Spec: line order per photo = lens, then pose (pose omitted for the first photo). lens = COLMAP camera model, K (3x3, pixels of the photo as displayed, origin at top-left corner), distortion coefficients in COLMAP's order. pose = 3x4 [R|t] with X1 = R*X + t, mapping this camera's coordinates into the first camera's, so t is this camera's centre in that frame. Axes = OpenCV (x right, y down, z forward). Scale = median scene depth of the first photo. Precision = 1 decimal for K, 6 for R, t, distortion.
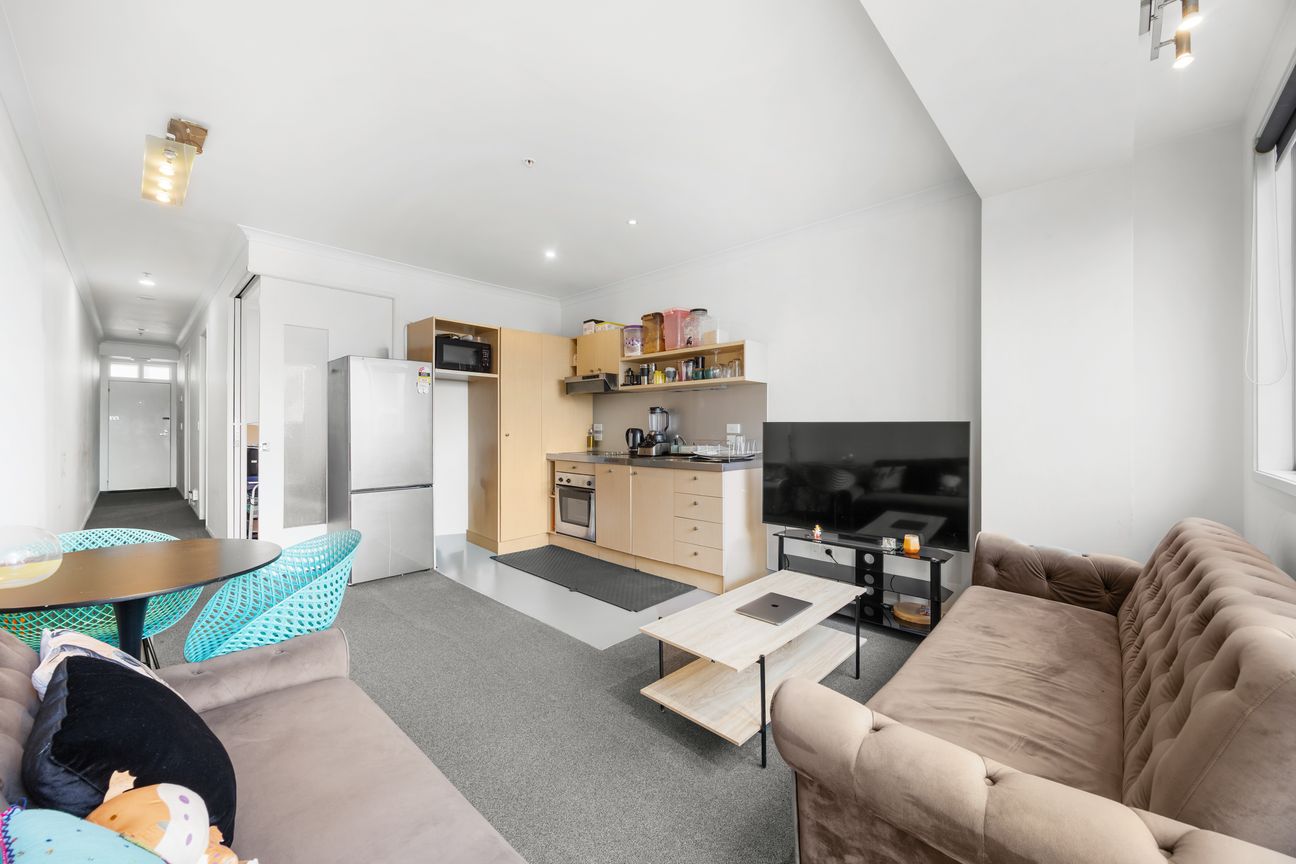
lens RADIAL K [[504.1, 0, 648.0], [0, 504.1, 432.0], [0, 0, 1]] dist [-0.000067, 0.000052]
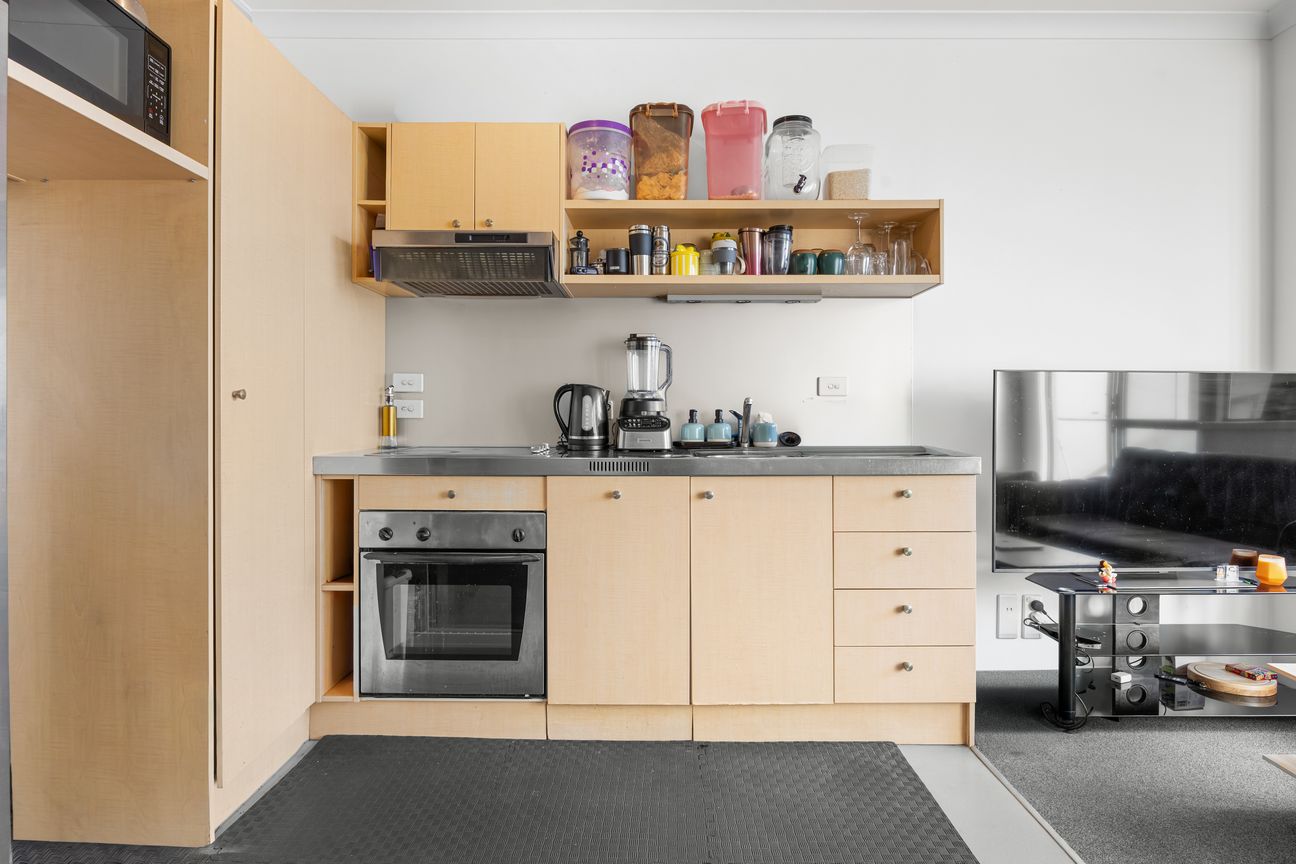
lens RADIAL K [[720.8, 0, 649.6], [0, 720.8, 412.3], [0, 0, 1]] dist [-0.007846, -0.000311]
pose [[0.723665, 0.000705, 0.690151, -0.403078], [0.004818, 0.999970, -0.006073, 0.020136], [-0.690134, 0.007720, 0.723640, 0.576235]]
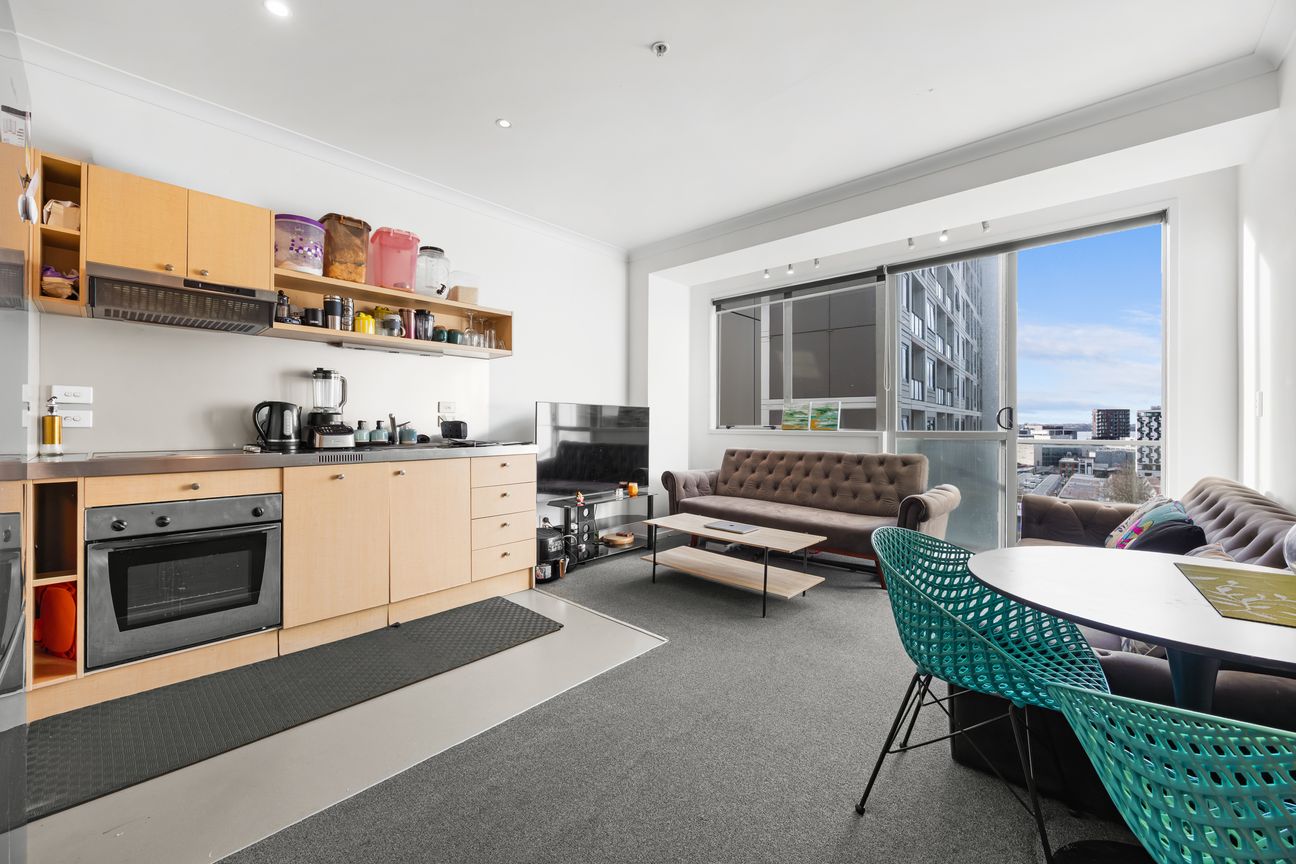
lens RADIAL K [[511.3, 0, 643.8], [0, 511.3, 421.7], [0, 0, 1]] dist [0.001041, 0.000103]
pose [[-0.023121, 0.002606, 0.999729, -0.622716], [0.004313, 0.999988, -0.002507, 0.018821], [-0.999723, 0.004254, -0.023132, 0.647102]]
